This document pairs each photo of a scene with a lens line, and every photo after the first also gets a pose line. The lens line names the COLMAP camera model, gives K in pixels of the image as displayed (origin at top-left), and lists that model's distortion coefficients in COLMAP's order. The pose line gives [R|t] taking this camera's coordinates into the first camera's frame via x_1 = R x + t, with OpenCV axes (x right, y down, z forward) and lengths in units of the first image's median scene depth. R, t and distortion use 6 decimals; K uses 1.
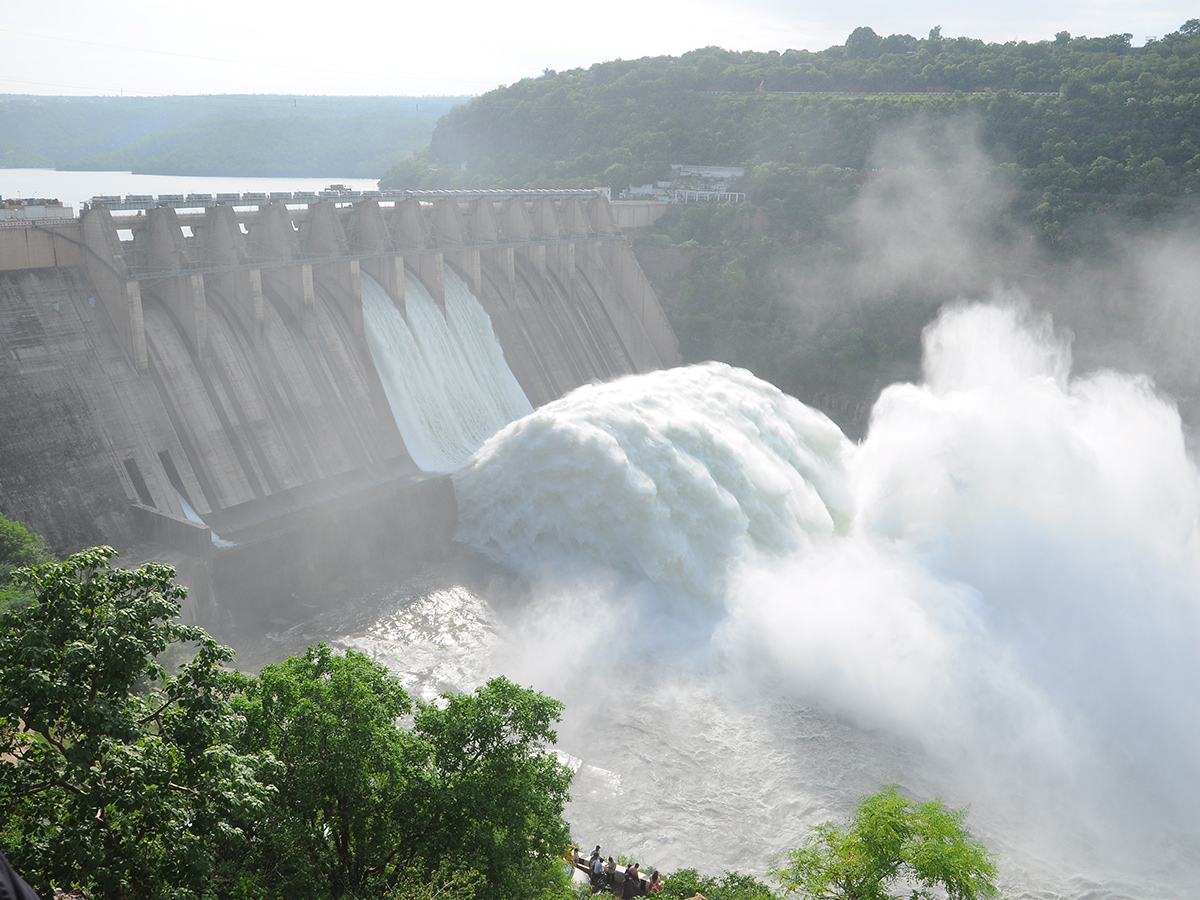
lens RADIAL K [[1075.0, 0, 608.4], [0, 1075.0, 468.5], [0, 0, 1]] dist [-0.162871, 0.131908]
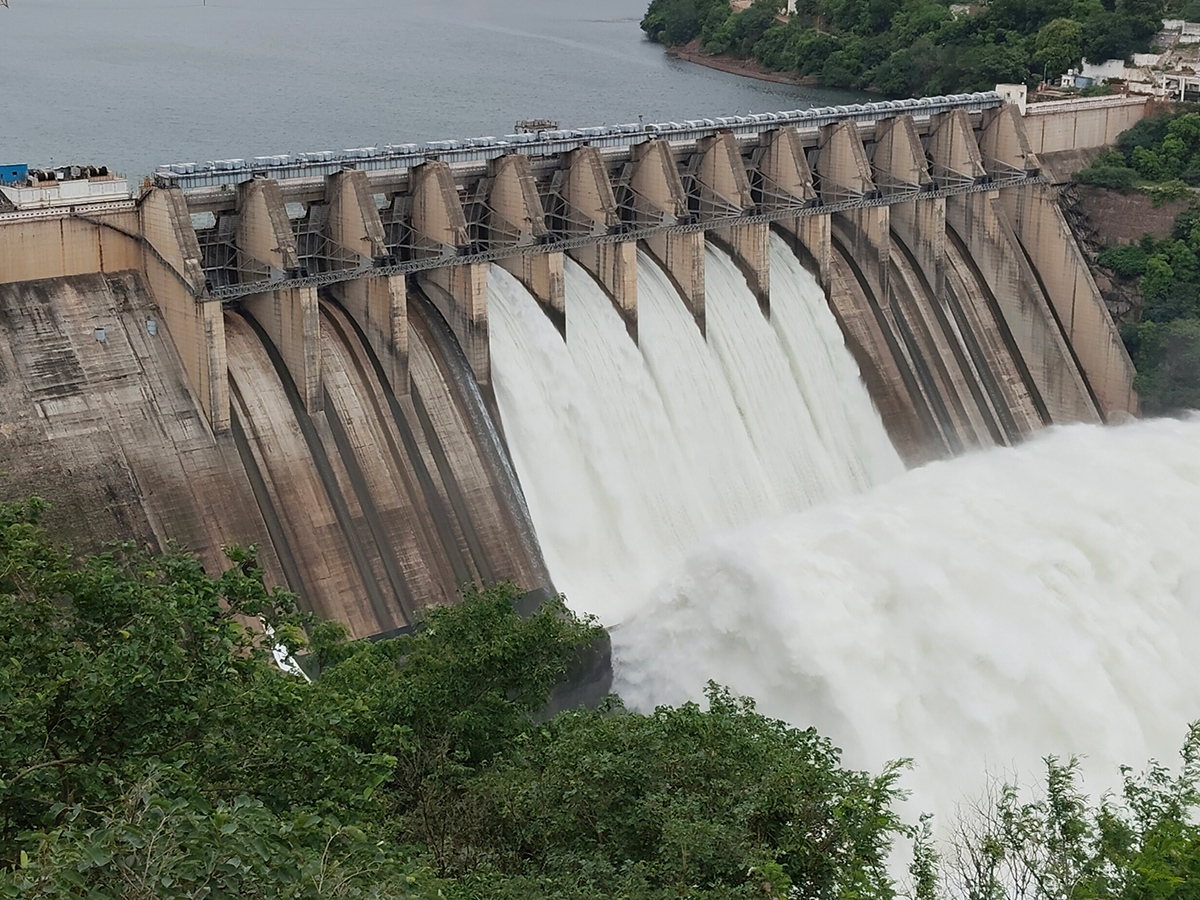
lens RADIAL K [[2211.9, 0, 600.0], [0, 2211.9, 450.0], [0, 0, 1]] dist [0.231958, -0.813664]
pose [[0.969676, 0.042094, -0.240741, 0.115709], [-0.048686, 0.998583, -0.021496, -0.057060], [0.239495, 0.032565, 0.970351, -0.284488]]
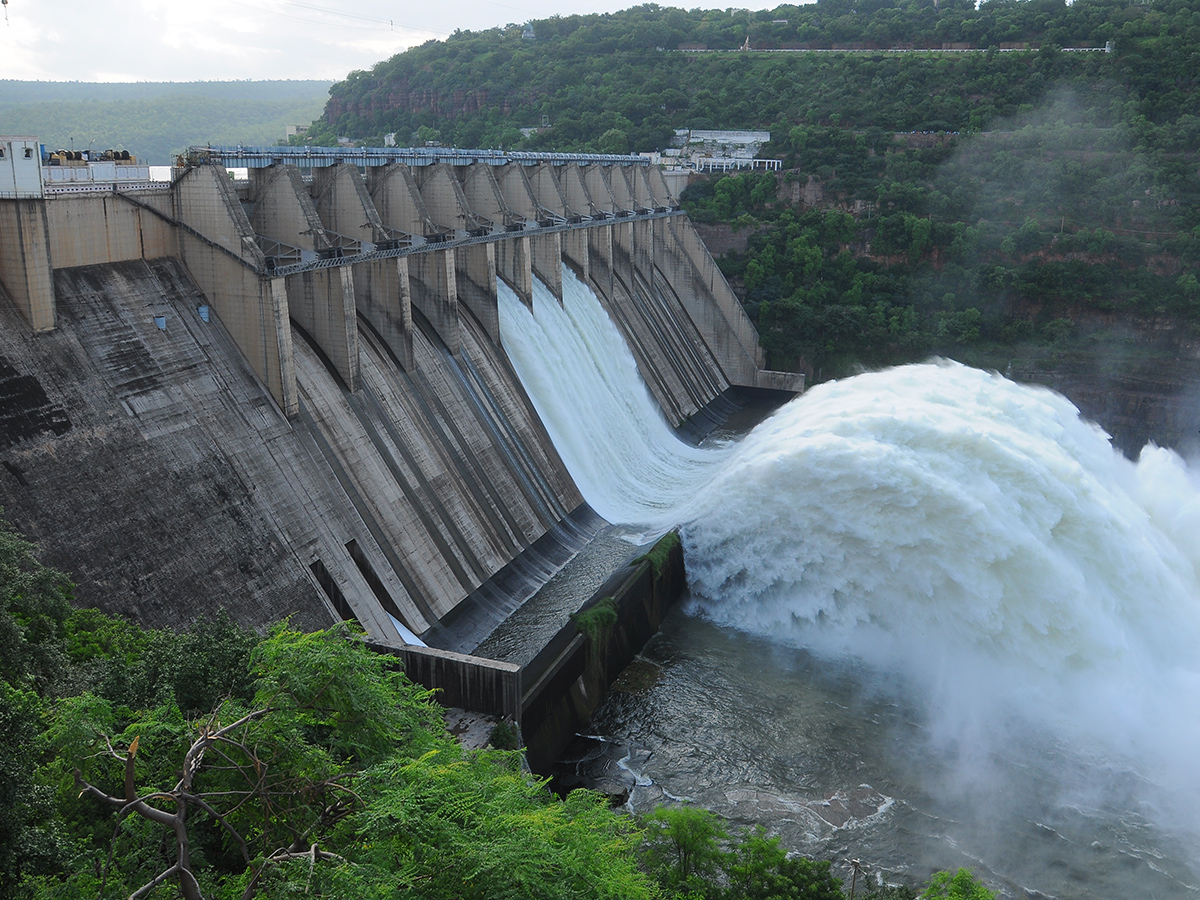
lens RADIAL K [[1065.9, 0, 607.8], [0, 1065.9, 473.9], [0, 0, 1]] dist [-0.157362, 0.113361]
pose [[0.974434, -0.076570, 0.211223, -0.354829], [0.072533, 0.997006, 0.026808, -0.055898], [-0.212644, -0.010802, 0.977070, 0.295365]]
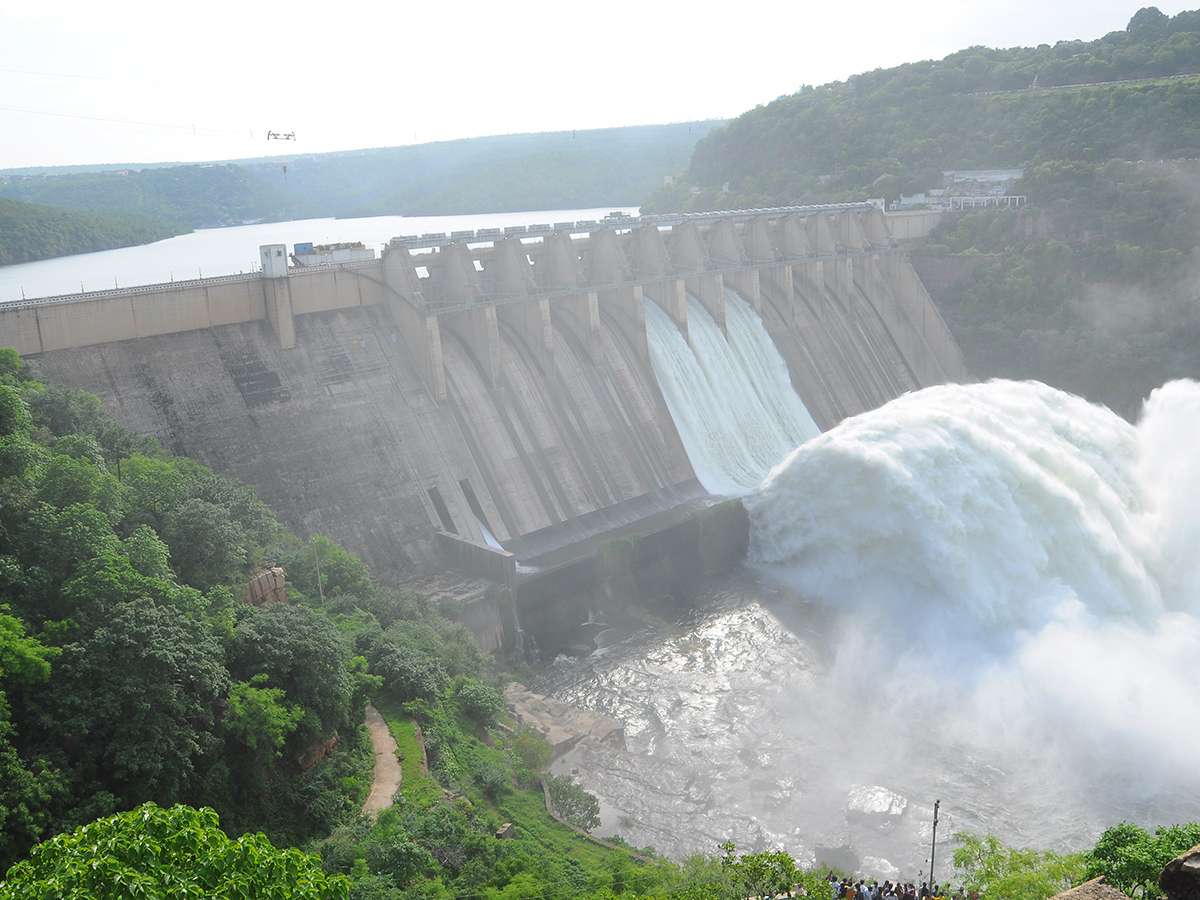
lens RADIAL K [[1067.0, 0, 584.3], [0, 1067.0, 478.0], [0, 0, 1]] dist [-0.170519, 0.117196]
pose [[0.967061, -0.017764, -0.253926, -0.039945], [0.015319, 0.999815, -0.011605, -0.003753], [0.254085, 0.007333, 0.967154, 0.018301]]
